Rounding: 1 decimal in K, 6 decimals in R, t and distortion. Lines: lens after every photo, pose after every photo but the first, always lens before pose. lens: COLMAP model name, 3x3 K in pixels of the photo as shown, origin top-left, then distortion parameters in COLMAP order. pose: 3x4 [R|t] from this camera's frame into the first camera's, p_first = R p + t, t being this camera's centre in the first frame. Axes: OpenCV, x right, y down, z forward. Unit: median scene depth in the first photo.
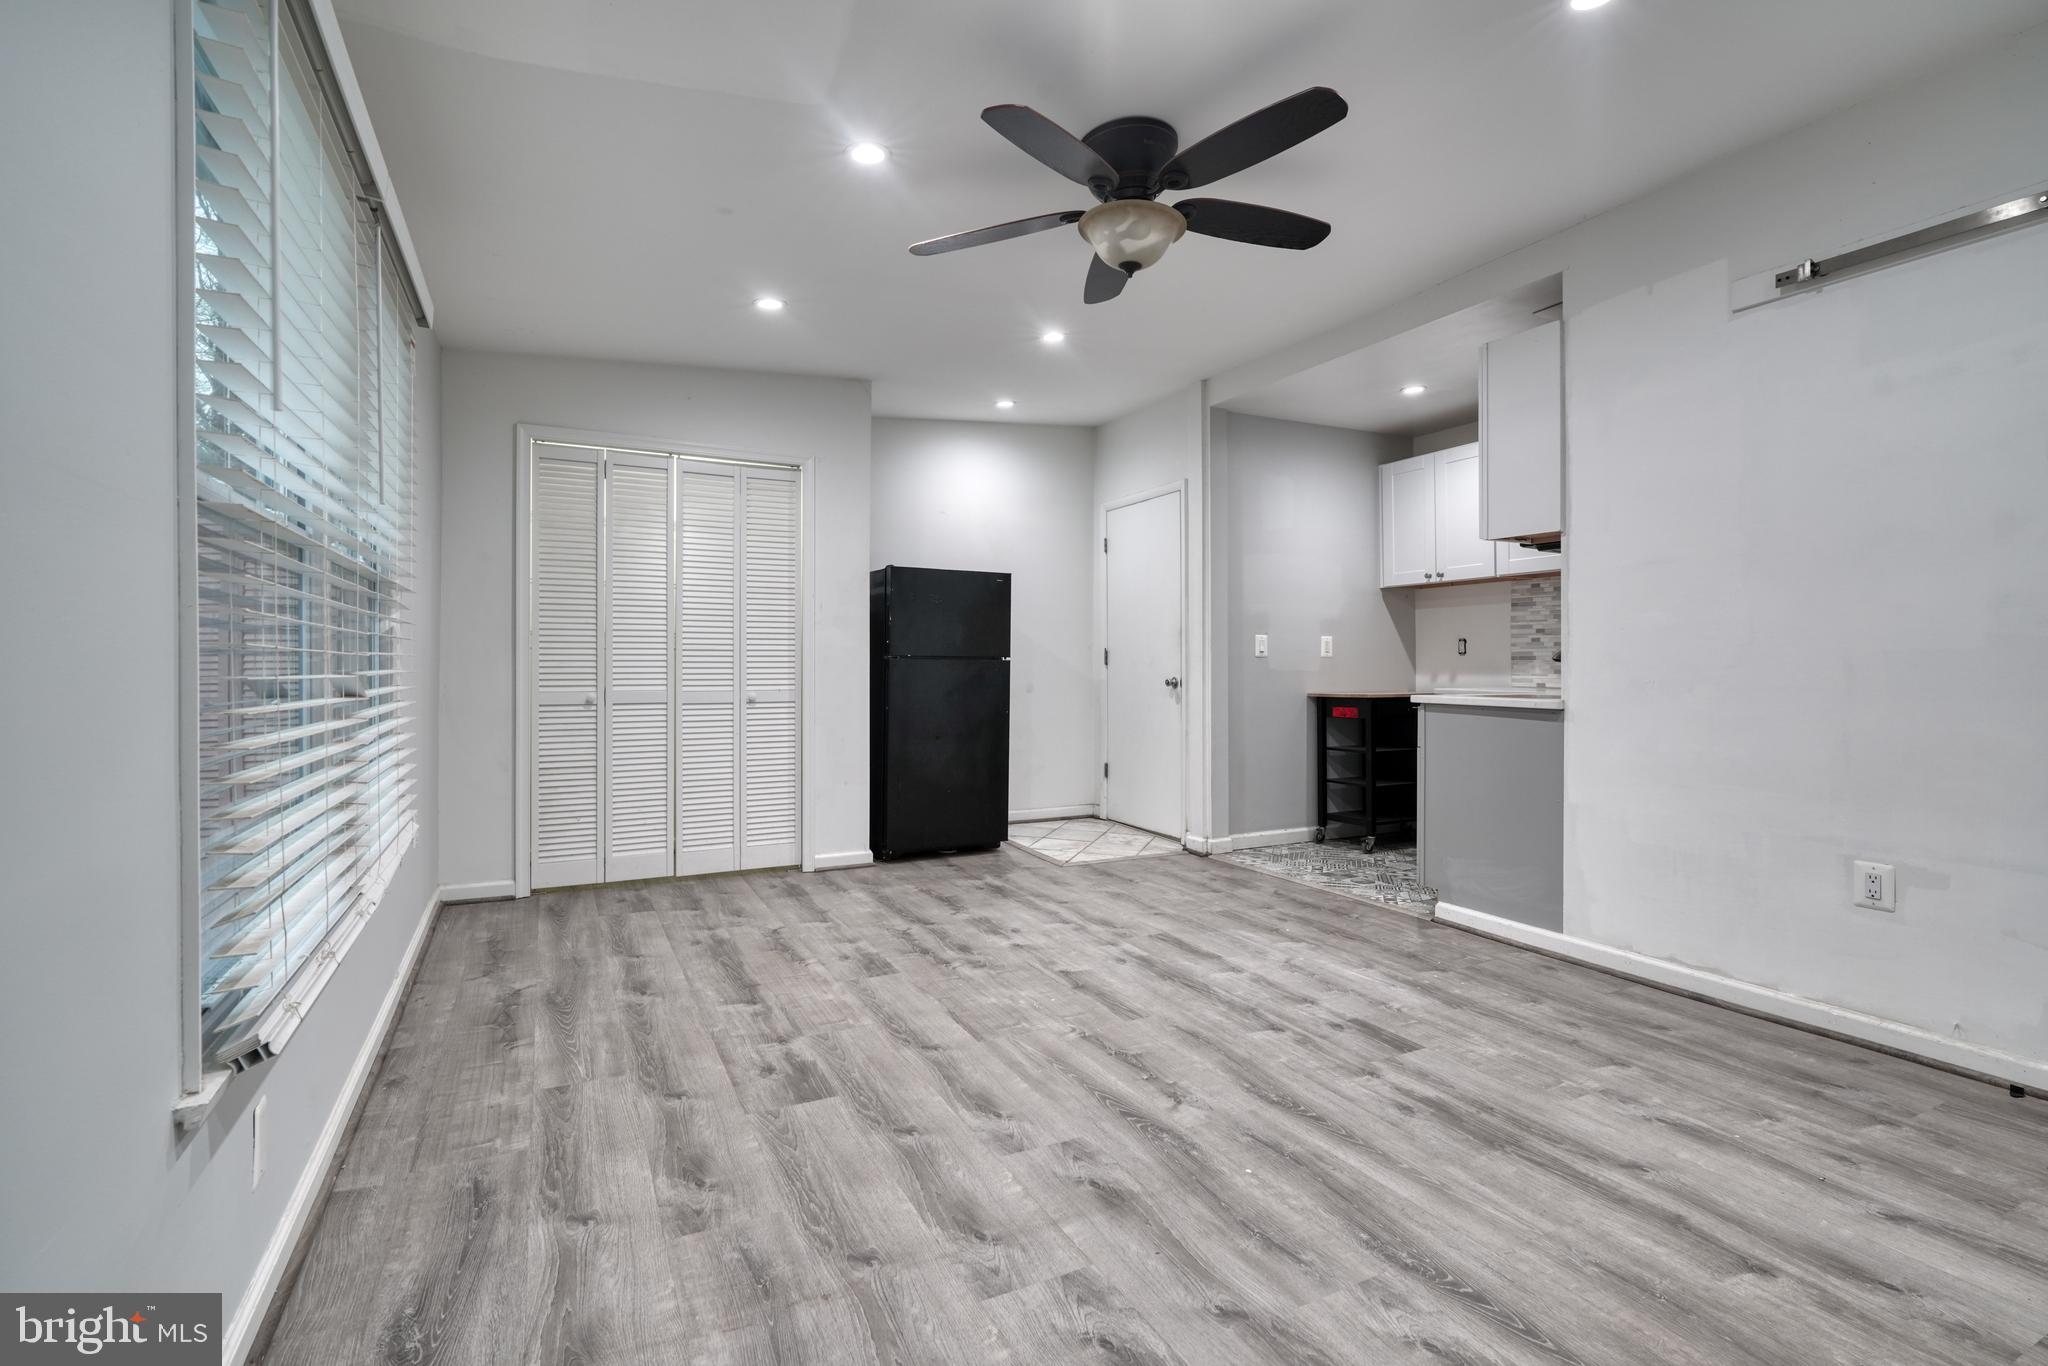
lens RADIAL K [[929.4, 0, 1023.2], [0, 929.4, 672.6], [0, 0, 1]] dist [-0.013422, 0.005323]
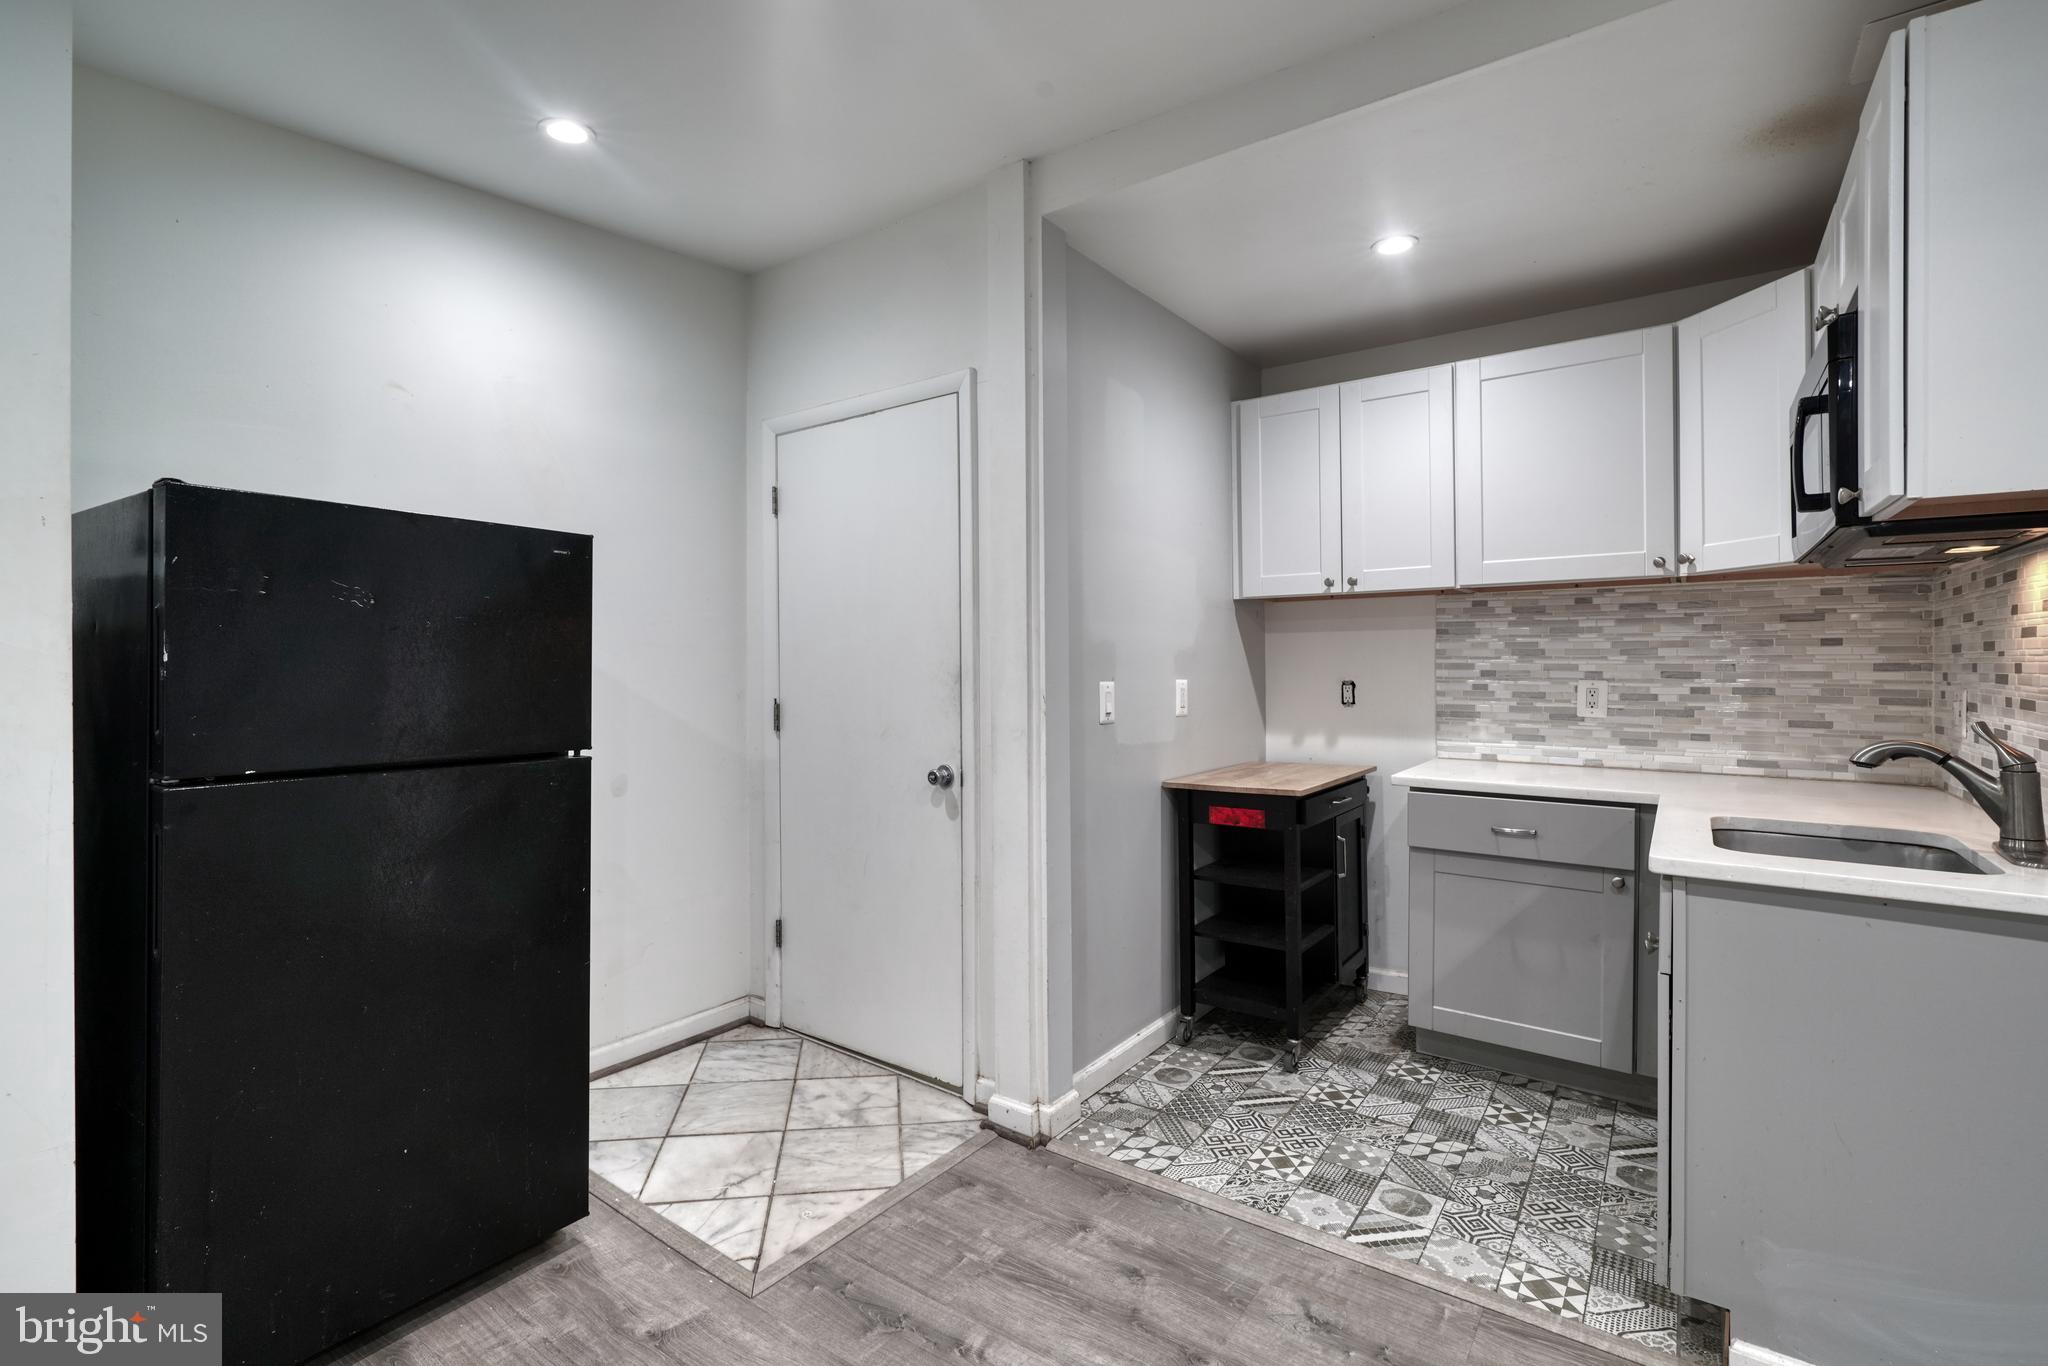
lens RADIAL K [[929.4, 0, 1016.8], [0, 929.4, 675.7], [0, 0, 1]] dist [-0.013422, 0.005323]
pose [[0.892862, -0.006757, 0.450280, -0.024222], [0.006409, 0.999977, 0.002298, -0.039069], [-0.450285, 0.000834, 0.892885, 0.472086]]
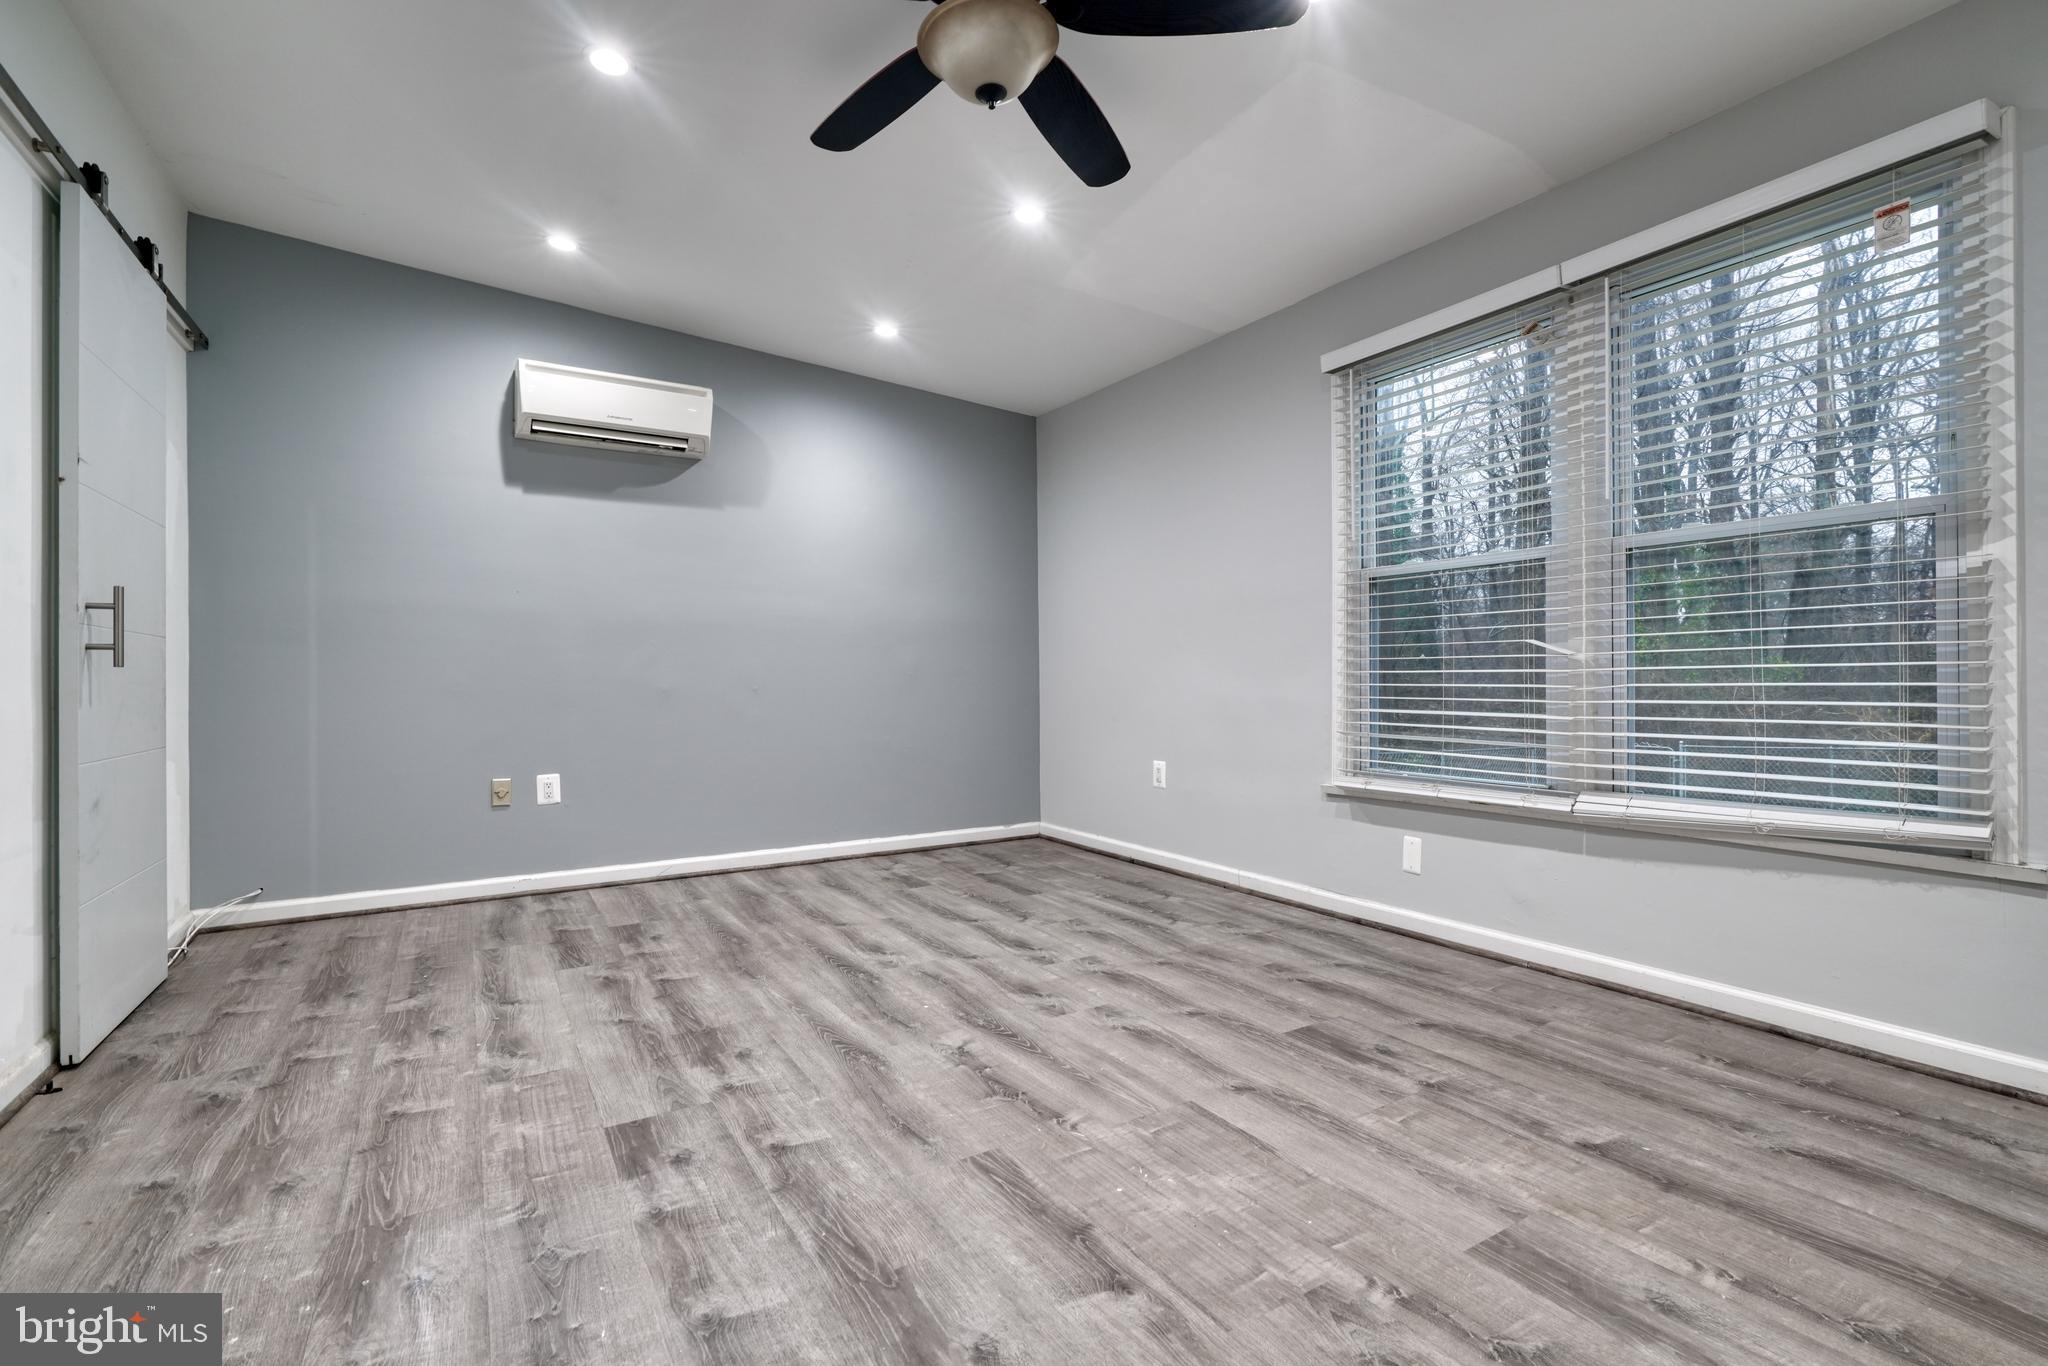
lens RADIAL K [[929.4, 0, 1023.8], [0, 929.4, 678.5], [0, 0, 1]] dist [-0.013422, 0.005323]
pose [[-0.997118, 0.005724, -0.075656, 0.226037], [0.005202, 0.999961, 0.007104, 0.054753], [0.075693, 0.006690, -0.997109, 2.663469]]
